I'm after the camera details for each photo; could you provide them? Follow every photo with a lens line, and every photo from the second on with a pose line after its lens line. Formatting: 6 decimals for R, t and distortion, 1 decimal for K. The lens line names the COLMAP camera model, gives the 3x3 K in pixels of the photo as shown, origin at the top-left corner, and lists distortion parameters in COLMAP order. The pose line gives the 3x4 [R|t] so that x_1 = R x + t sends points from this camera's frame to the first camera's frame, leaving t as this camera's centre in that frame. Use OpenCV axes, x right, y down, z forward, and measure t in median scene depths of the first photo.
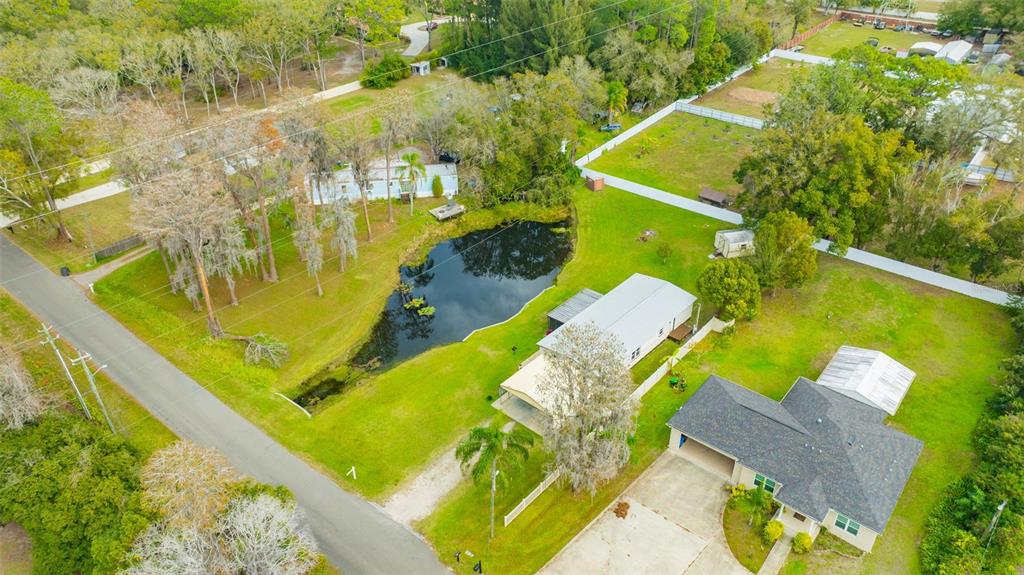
lens RADIAL K [[719.6, 0, 516.2], [0, 719.6, 285.9], [0, 0, 1]] dist [-0.021976, 0.004301]
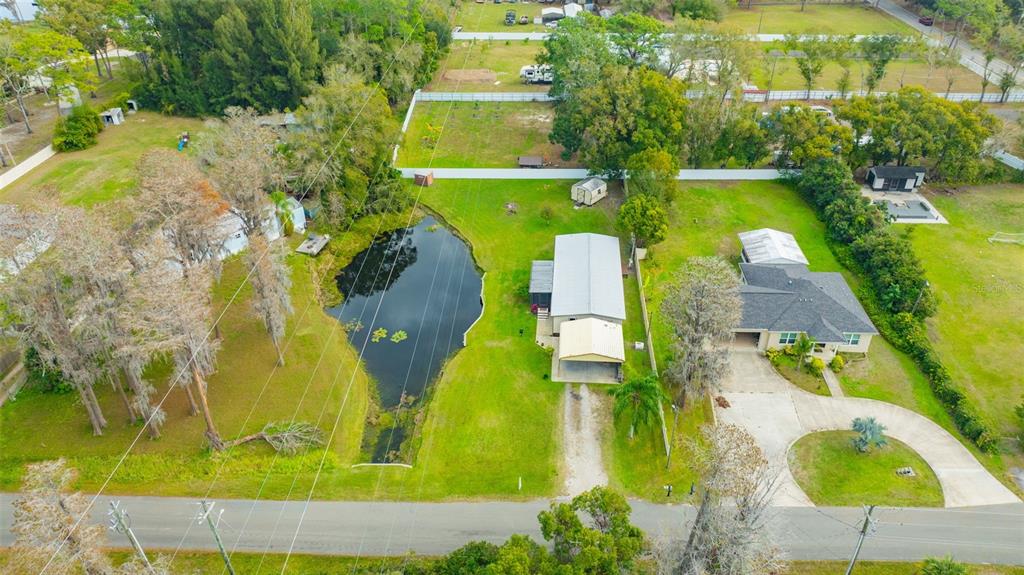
lens RADIAL K [[719.6, 0, 516.2], [0, 719.6, 285.9], [0, 0, 1]] dist [-0.021976, 0.004301]
pose [[0.794998, -0.326915, 0.510984, -0.432666], [0.326662, 0.940506, 0.093487, -0.062430], [-0.511146, 0.092597, 0.854491, 0.080584]]
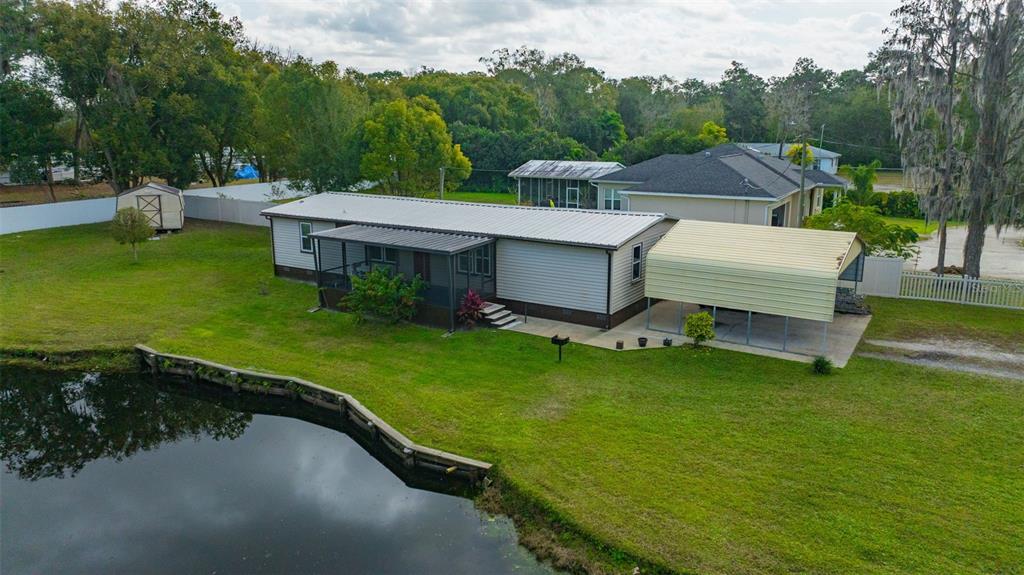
lens RADIAL K [[719.6, 0, 516.2], [0, 719.6, 285.9], [0, 0, 1]] dist [-0.021976, 0.004301]
pose [[-0.162750, -0.207949, 0.964505, -0.225625], [0.534904, 0.802823, 0.263349, -0.012788], [-0.829090, 0.558777, -0.019427, 0.830974]]
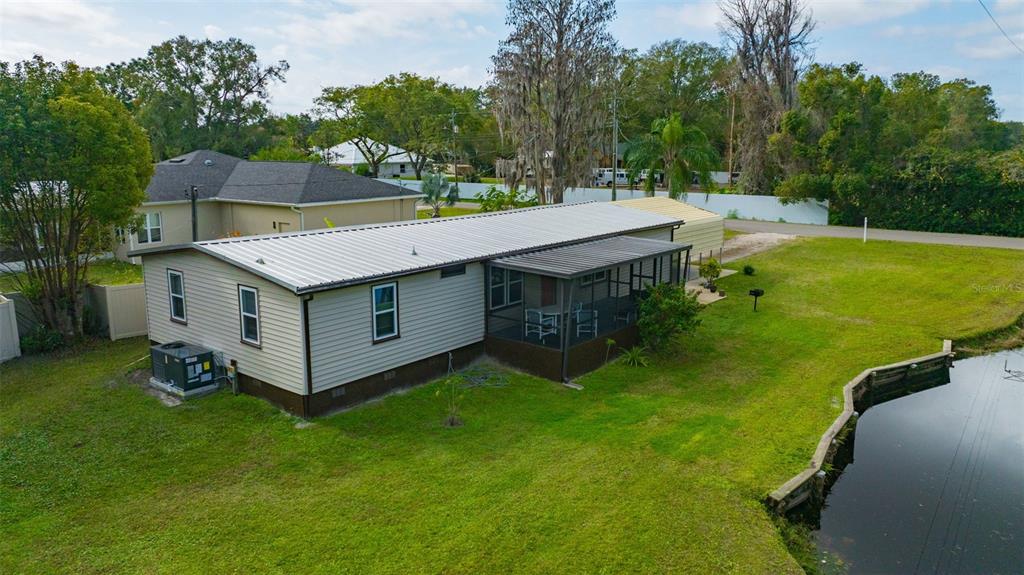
lens RADIAL K [[719.6, 0, 516.2], [0, 719.6, 285.9], [0, 0, 1]] dist [-0.021976, 0.004301]
pose [[-0.998749, 0.017083, -0.046994, 0.109957], [-0.020180, 0.722194, 0.691396, -0.129992], [0.045750, 0.691480, -0.720946, 1.028616]]
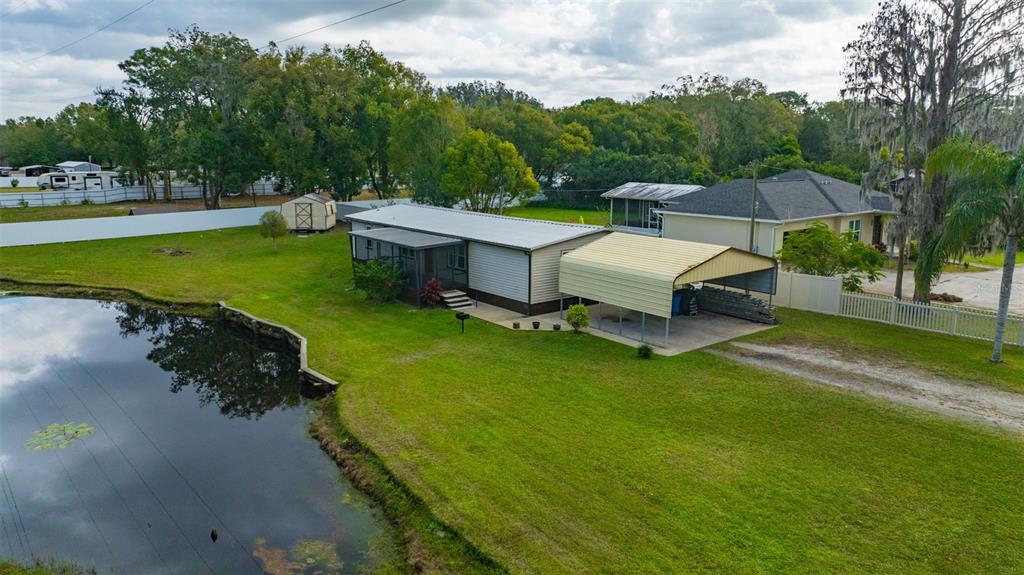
lens RADIAL K [[719.6, 0, 516.2], [0, 719.6, 285.9], [0, 0, 1]] dist [-0.021976, 0.004301]
pose [[0.177125, -0.177668, 0.968019, -0.297855], [0.530213, 0.845863, 0.058231, 0.055424], [-0.829157, 0.502942, 0.244025, 0.721966]]
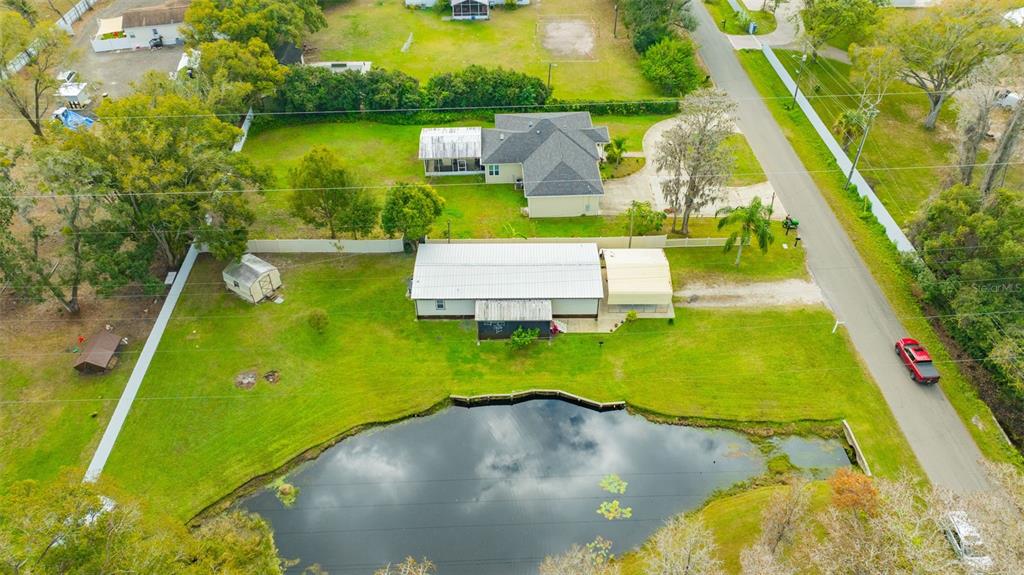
lens RADIAL K [[719.6, 0, 516.2], [0, 719.6, 285.9], [0, 0, 1]] dist [-0.021976, 0.004301]
pose [[-0.666097, -0.496573, 0.556534, -0.318756], [0.411982, 0.377055, 0.829518, -0.581932], [-0.621760, 0.781822, -0.046576, 0.867349]]
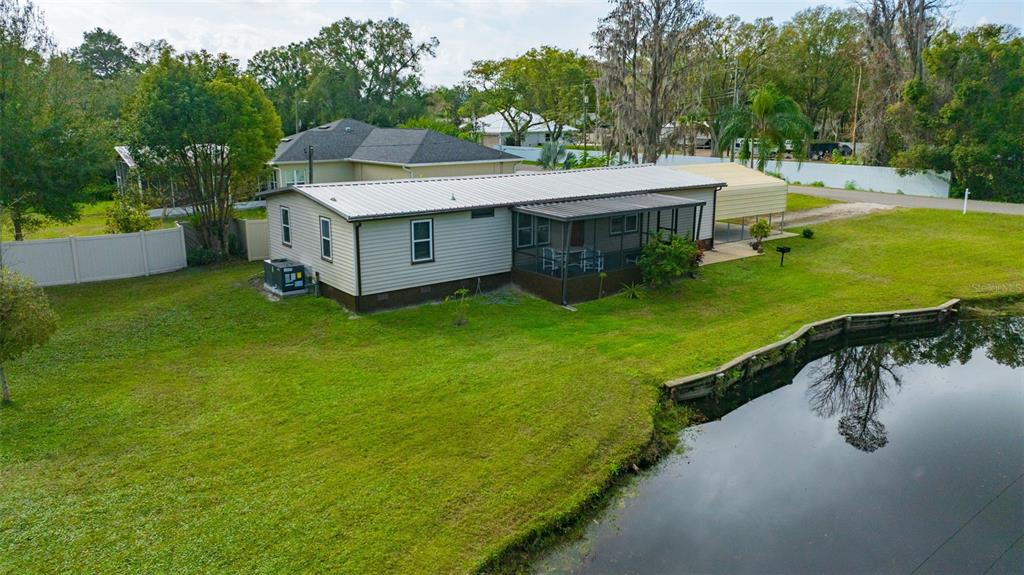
lens RADIAL K [[719.6, 0, 516.2], [0, 719.6, 285.9], [0, 0, 1]] dist [-0.021976, 0.004301]
pose [[-0.983489, -0.033233, 0.177890, 0.058396], [0.104925, 0.696185, 0.710153, -0.157260], [-0.147445, 0.717093, -0.681203, 1.072601]]
